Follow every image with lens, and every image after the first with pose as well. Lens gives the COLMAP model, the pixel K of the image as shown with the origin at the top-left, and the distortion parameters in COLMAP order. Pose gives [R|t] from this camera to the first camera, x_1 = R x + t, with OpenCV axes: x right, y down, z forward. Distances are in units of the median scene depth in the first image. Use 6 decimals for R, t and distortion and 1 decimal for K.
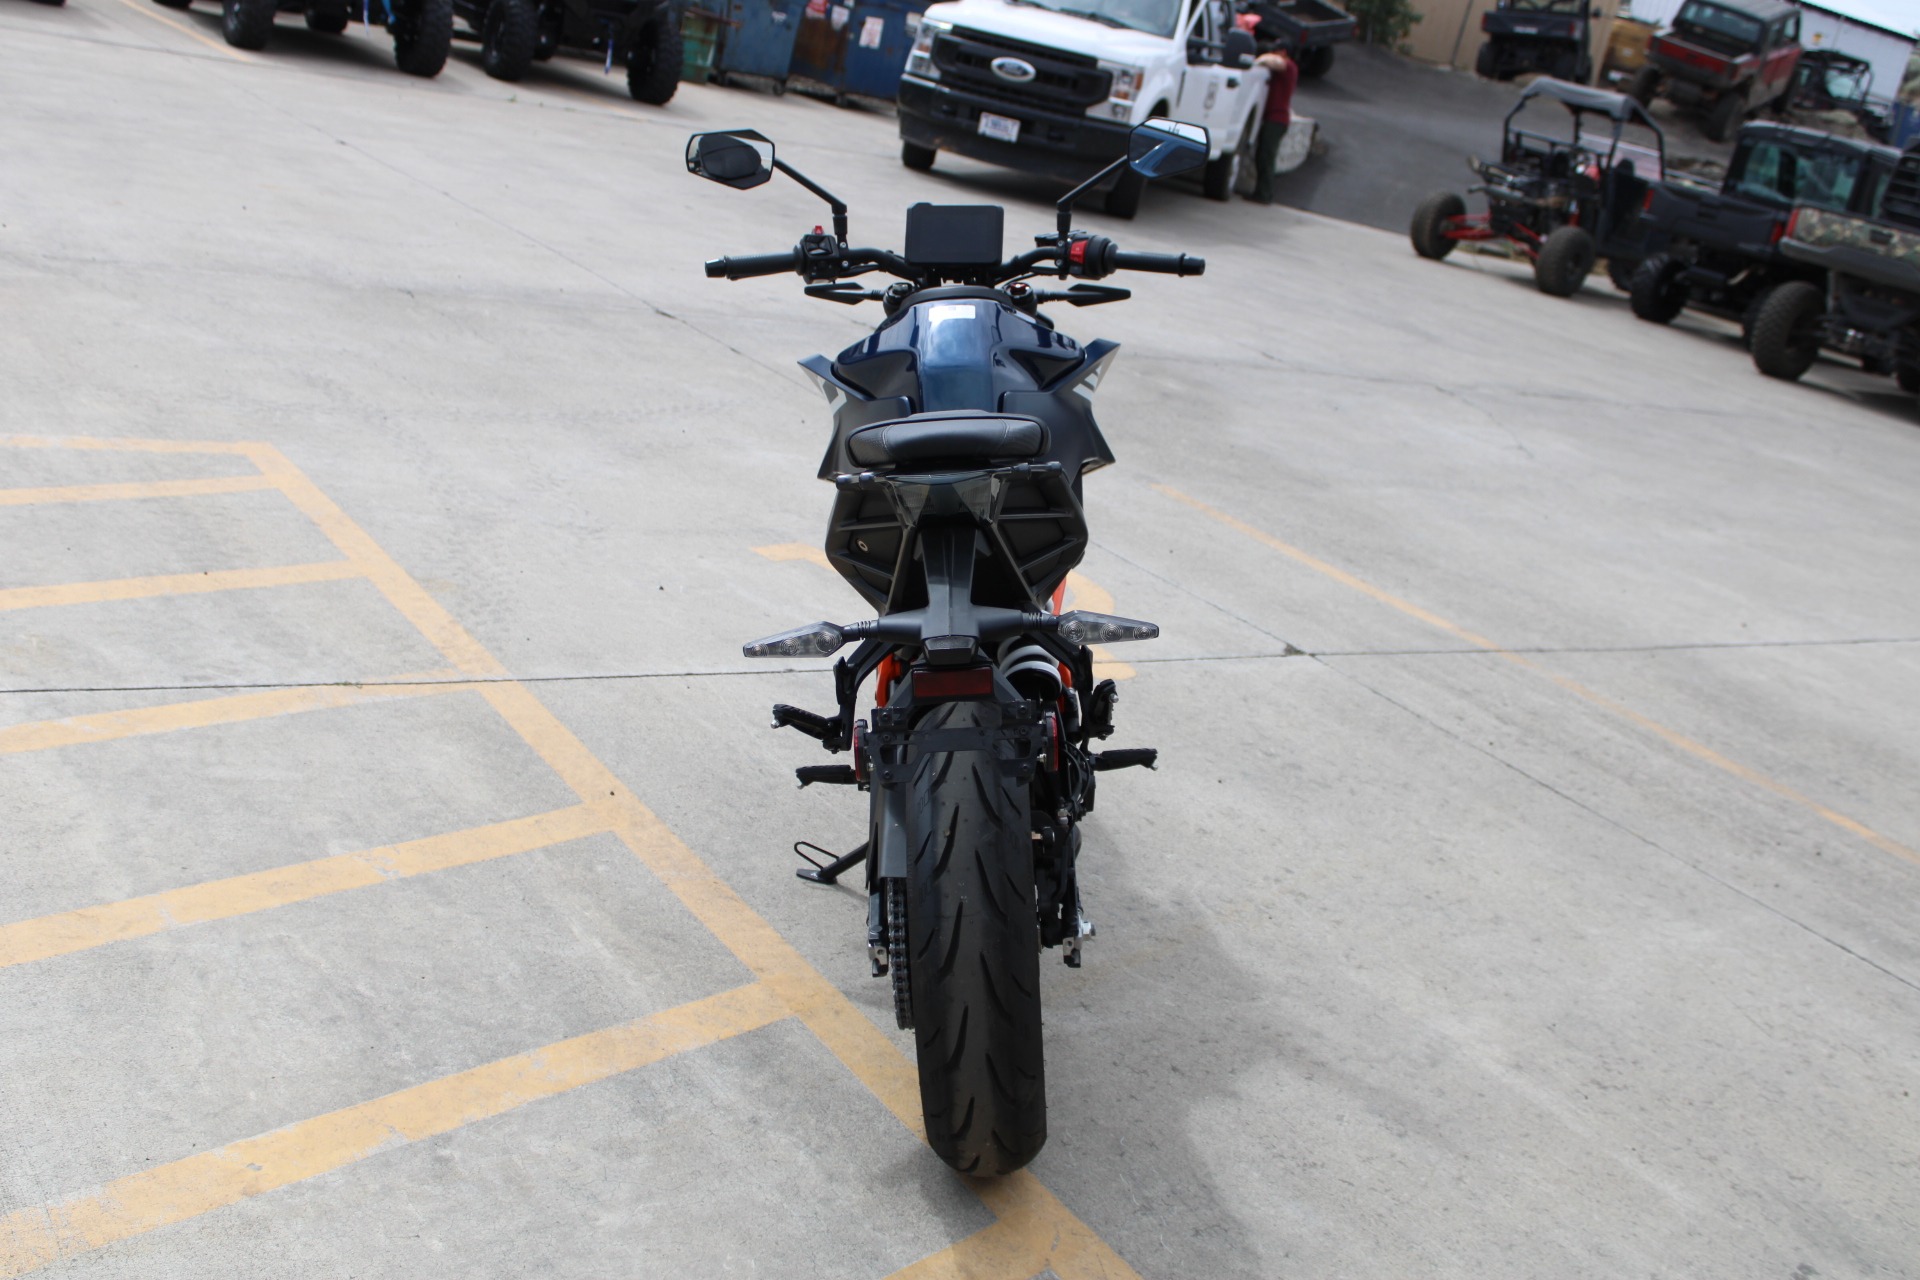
lens RADIAL K [[2013.0, 0, 960.0], [0, 2013.0, 640.0], [0, 0, 1]] dist [-0.139942, 0.170224]
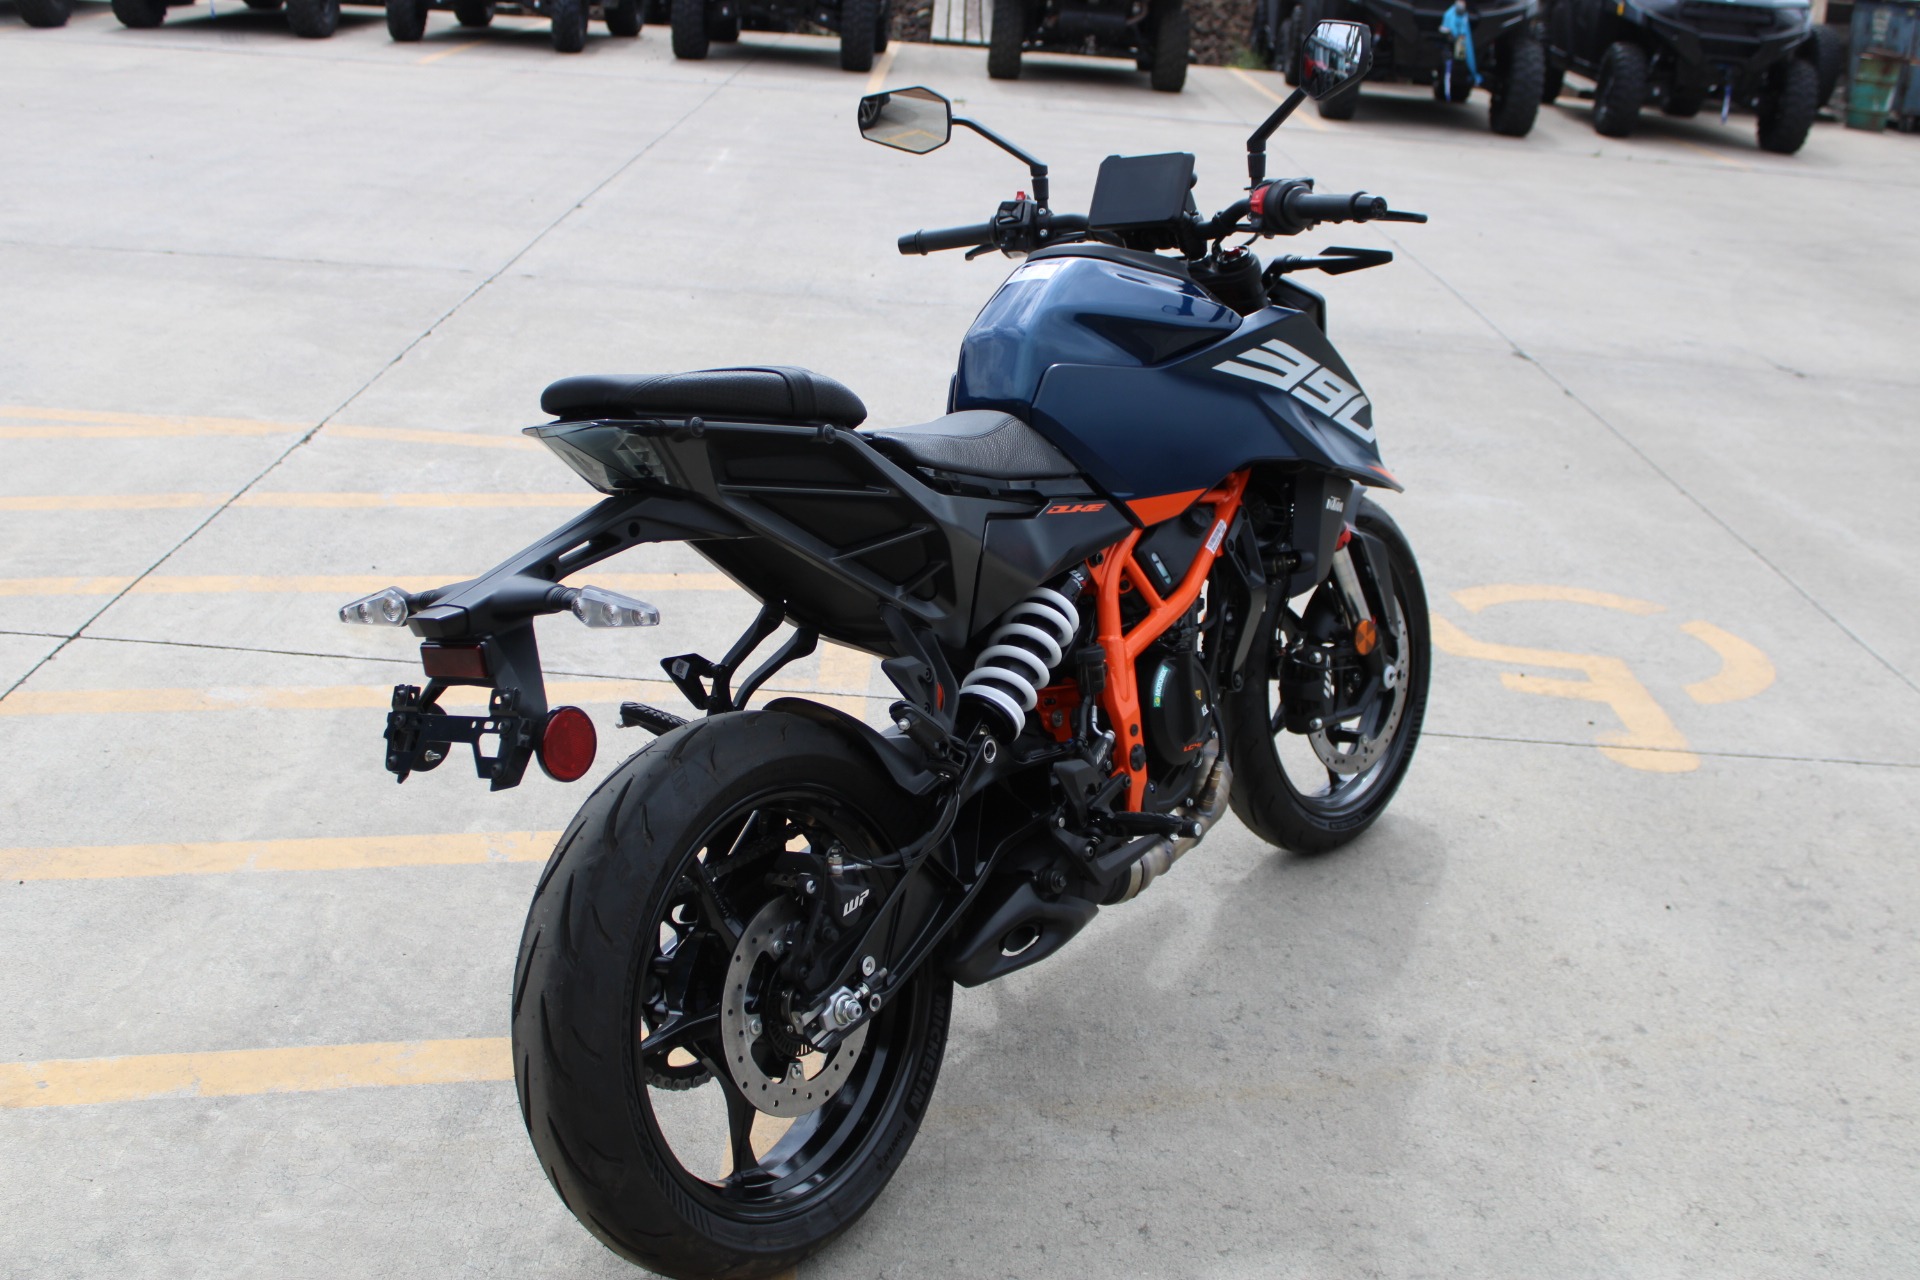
lens RADIAL K [[2013.0, 0, 960.0], [0, 2013.0, 640.0], [0, 0, 1]] dist [-0.139942, 0.170224]
pose [[0.812838, 0.059286, -0.579464, 0.209646], [-0.083324, 0.996411, -0.014937, 0.002251], [0.576499, 0.060425, 0.814861, 0.138508]]
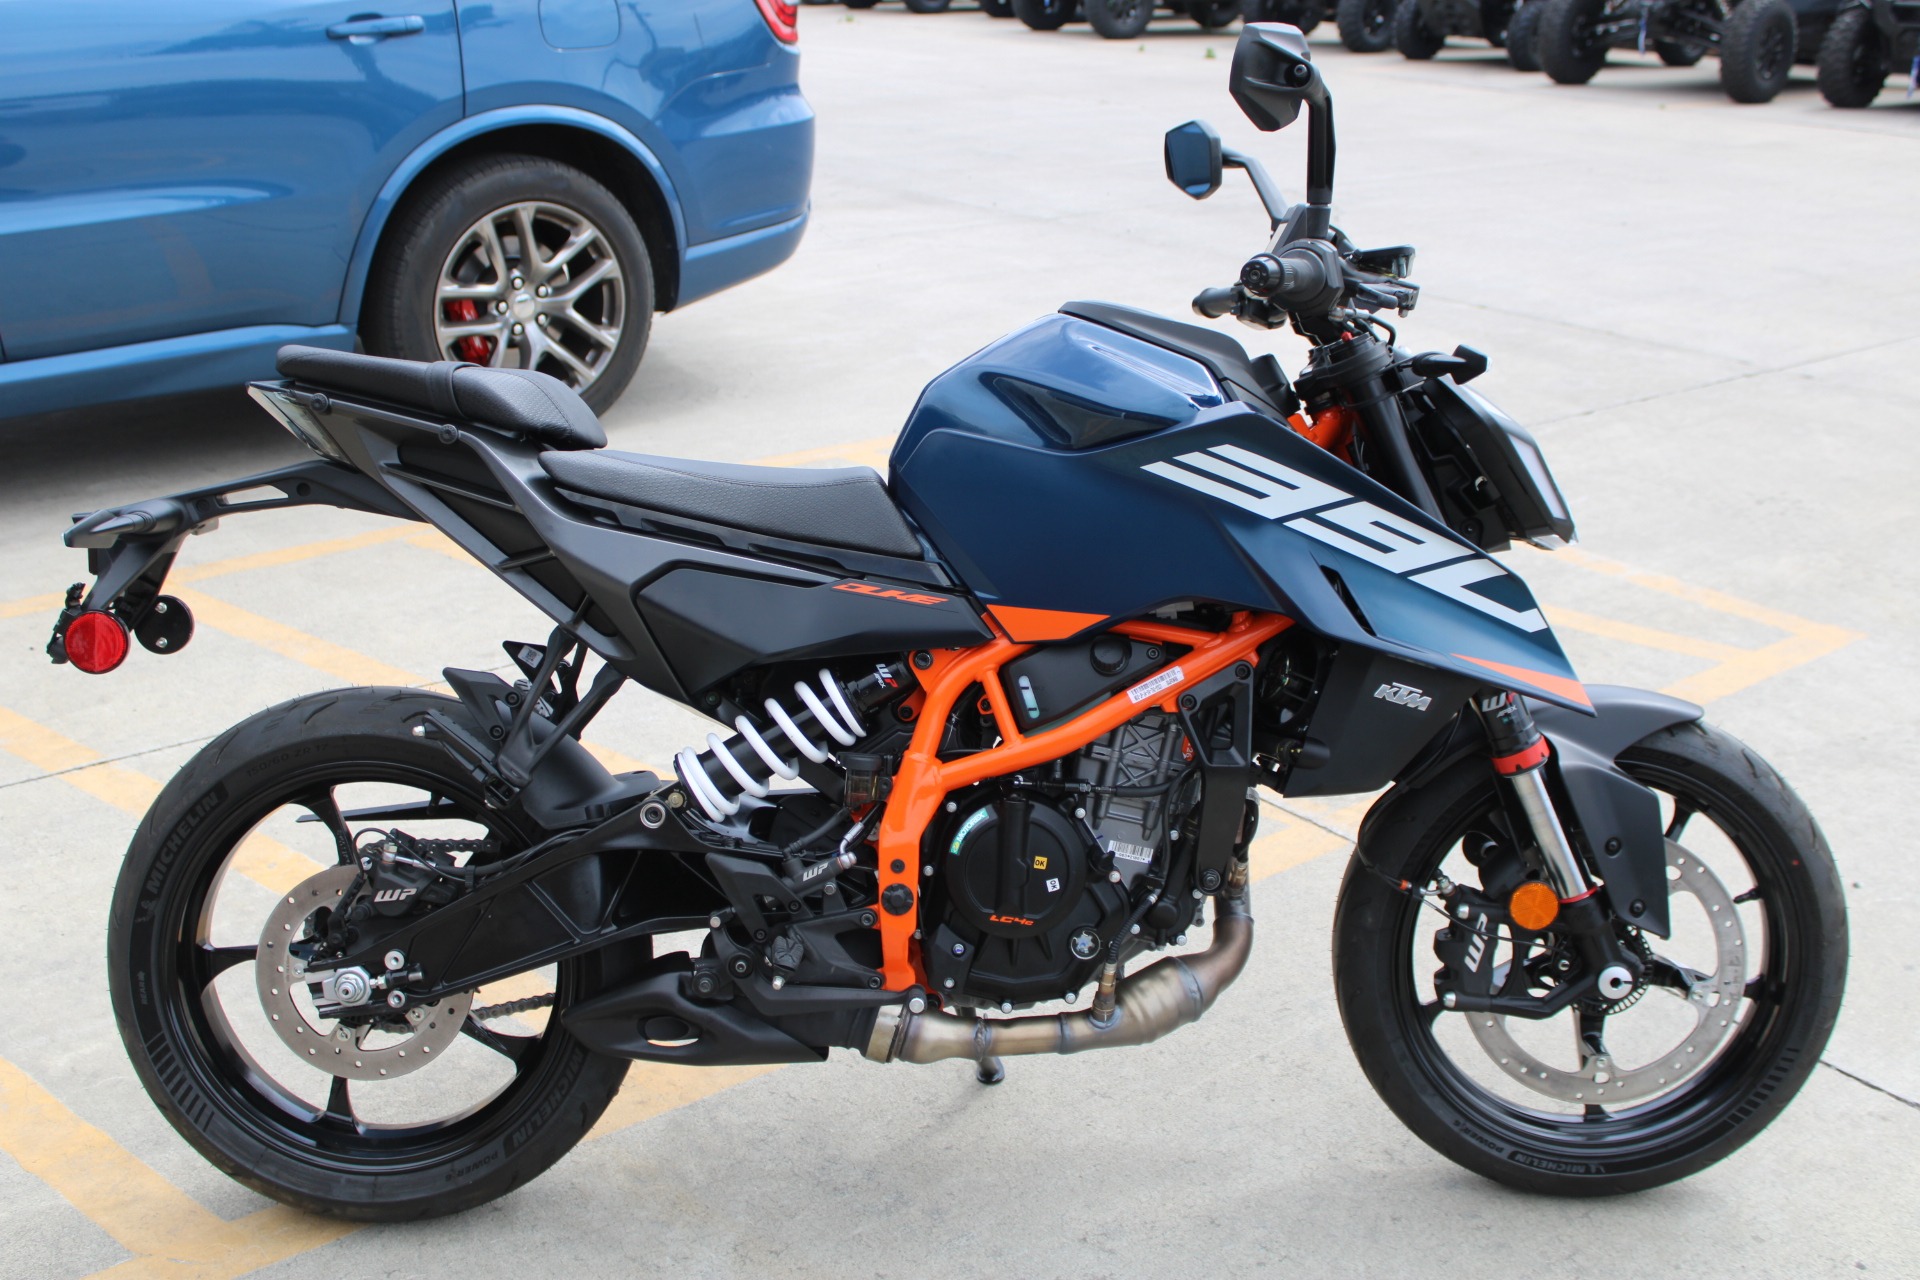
lens RADIAL K [[2013.0, 0, 960.0], [0, 2013.0, 640.0], [0, 0, 1]] dist [-0.139942, 0.170224]
pose [[0.052754, 0.148462, -0.987510, 0.320653], [-0.307620, 0.943214, 0.125369, -0.062268], [0.950046, 0.297164, 0.095428, 0.419697]]
